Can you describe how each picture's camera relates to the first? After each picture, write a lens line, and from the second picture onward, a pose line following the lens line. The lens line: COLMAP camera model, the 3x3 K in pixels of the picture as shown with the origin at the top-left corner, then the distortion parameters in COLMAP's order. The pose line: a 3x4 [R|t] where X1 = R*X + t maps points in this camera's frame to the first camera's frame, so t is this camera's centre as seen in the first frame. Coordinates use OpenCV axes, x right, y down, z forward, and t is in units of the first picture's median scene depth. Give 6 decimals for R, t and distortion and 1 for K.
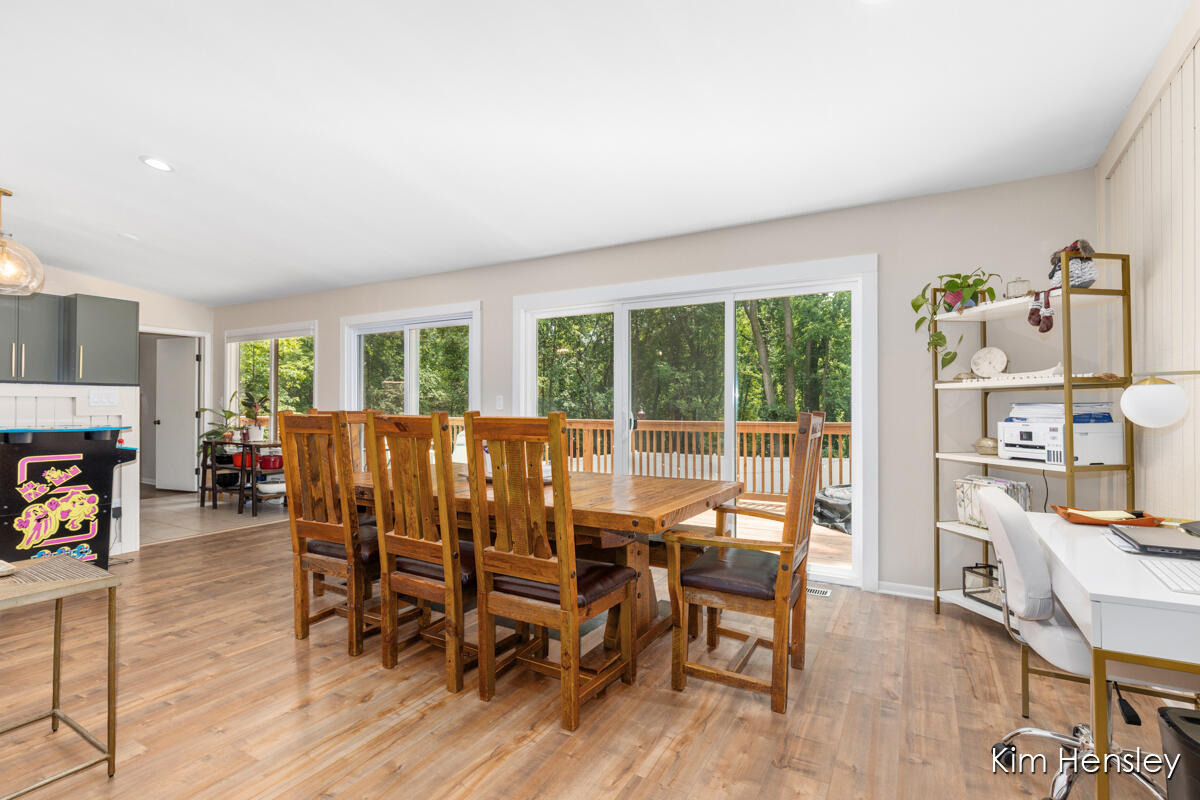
lens RADIAL K [[562.0, 0, 604.4], [0, 562.0, 398.7], [0, 0, 1]] dist [0.000026, 0.001254]
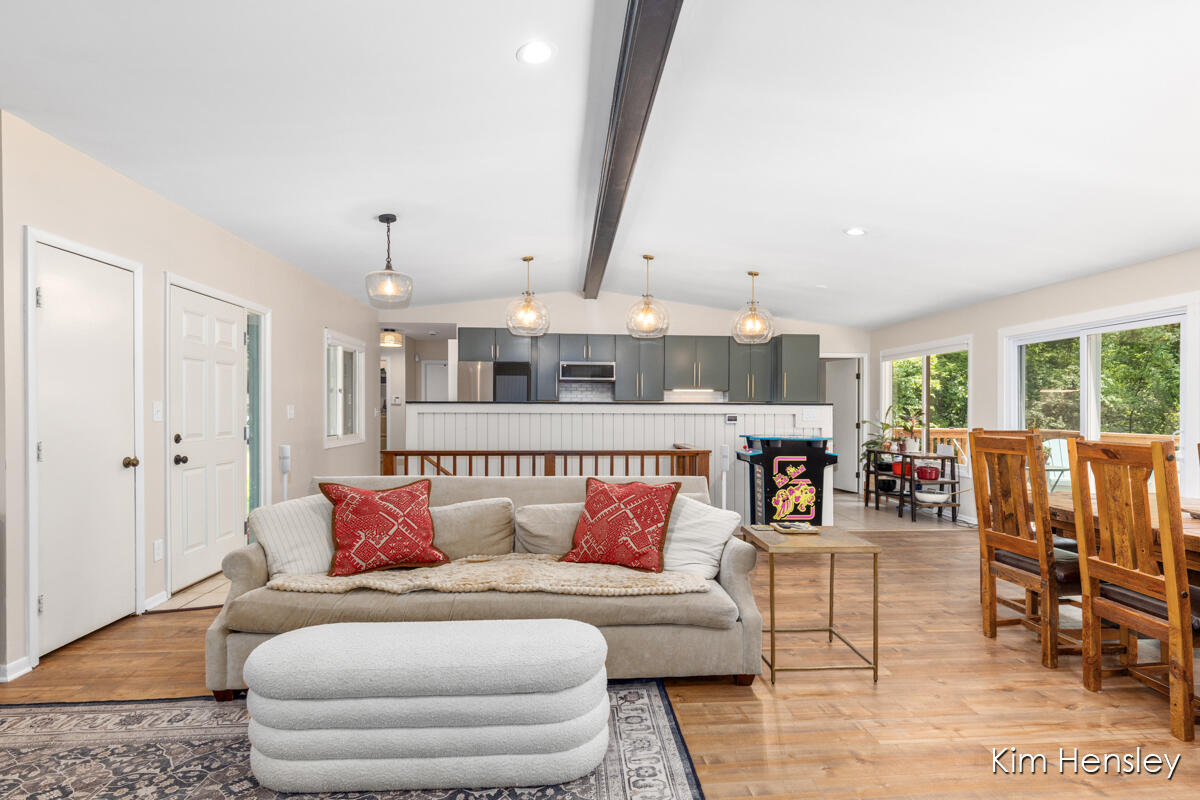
lens RADIAL K [[601.0, 0, 604.5], [0, 601.0, 412.8], [0, 0, 1]] dist [-0.005209, 0.001125]
pose [[0.555513, 0.003452, -0.831501, 0.018204], [0.006720, 0.999940, 0.008640, -0.026802], [0.831481, -0.010387, 0.555456, -0.238480]]
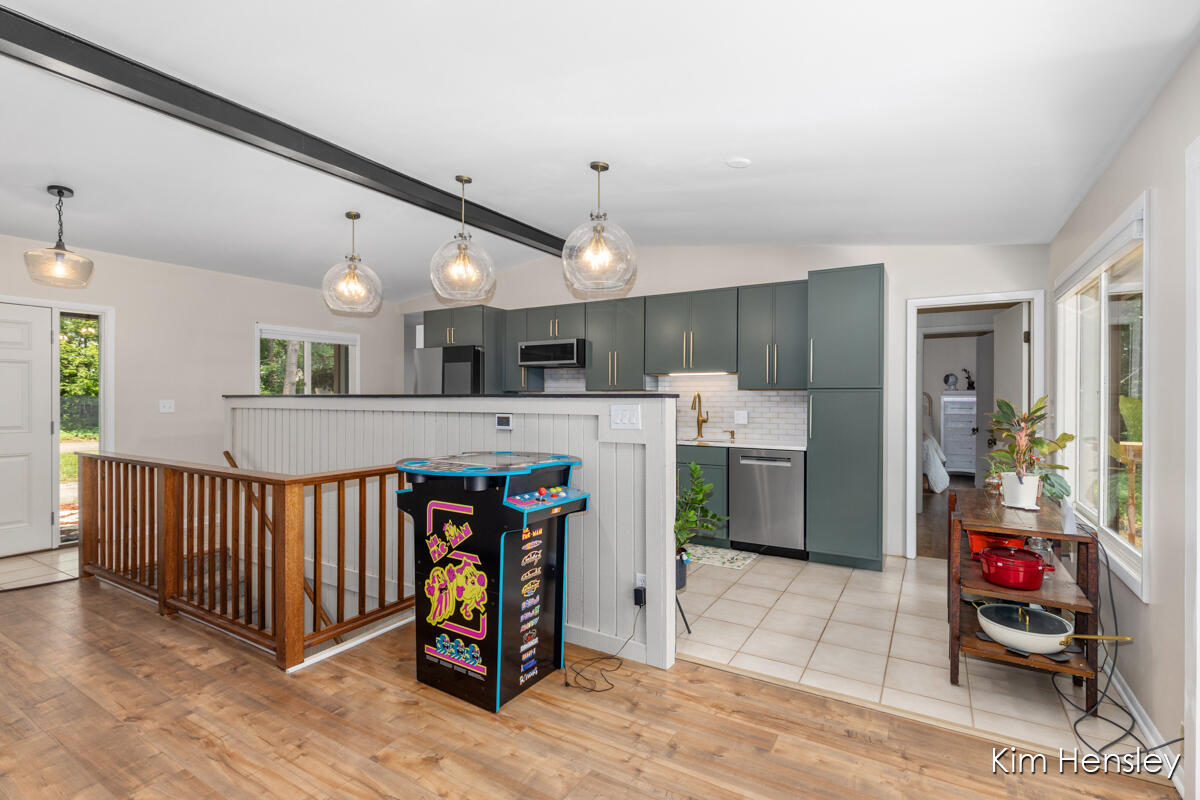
lens RADIAL K [[562.0, 0, 600.2], [0, 562.0, 400.9], [0, 0, 1]] dist [0.000026, 0.001254]
pose [[-0.020180, 0.000497, -0.999796, -0.295509], [0.010500, 0.999945, 0.000286, -0.025451], [0.999741, -0.010492, -0.020184, 1.245565]]
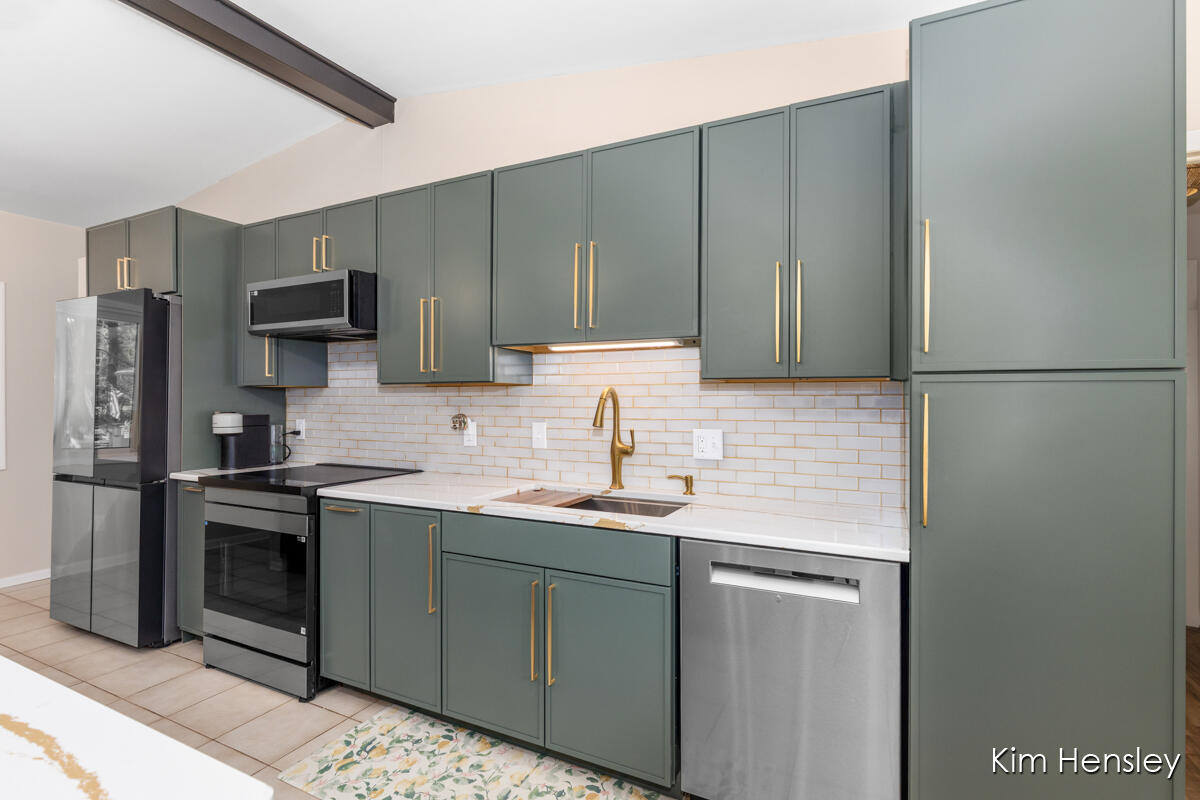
lens RADIAL K [[562.0, 0, 607.7], [0, 562.0, 398.3], [0, 0, 1]] dist [0.000026, 0.001254]
pose [[0.061857, -0.006136, -0.998066, -1.194036], [0.011549, 0.999919, -0.005431, -0.028792], [0.998018, -0.011191, 0.061923, 1.442613]]
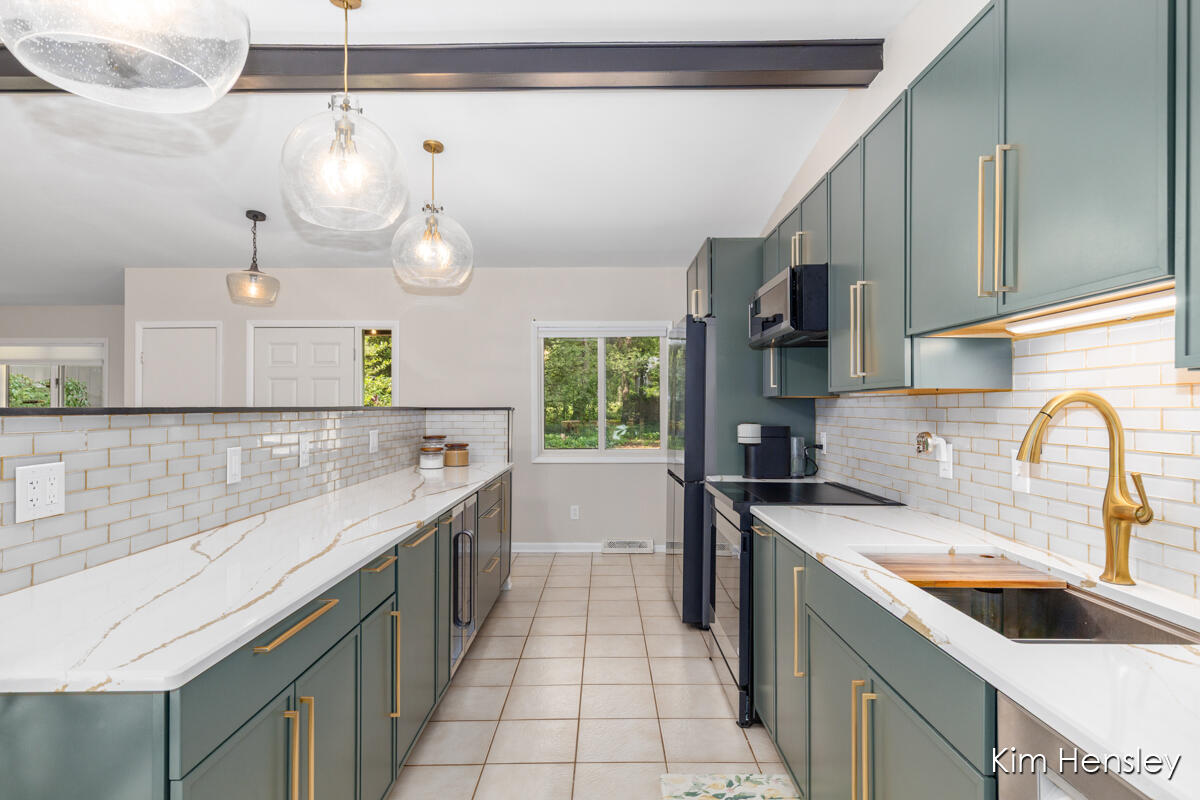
lens RADIAL K [[648.3, 0, 608.8], [0, 648.3, 401.0], [0, 0, 1]] dist [0.000690, -0.000134]
pose [[-0.863893, -0.012289, -0.503525, -1.424895], [-0.001017, 0.999743, -0.022654, -0.030143], [0.503674, -0.019058, -0.863684, 1.753270]]
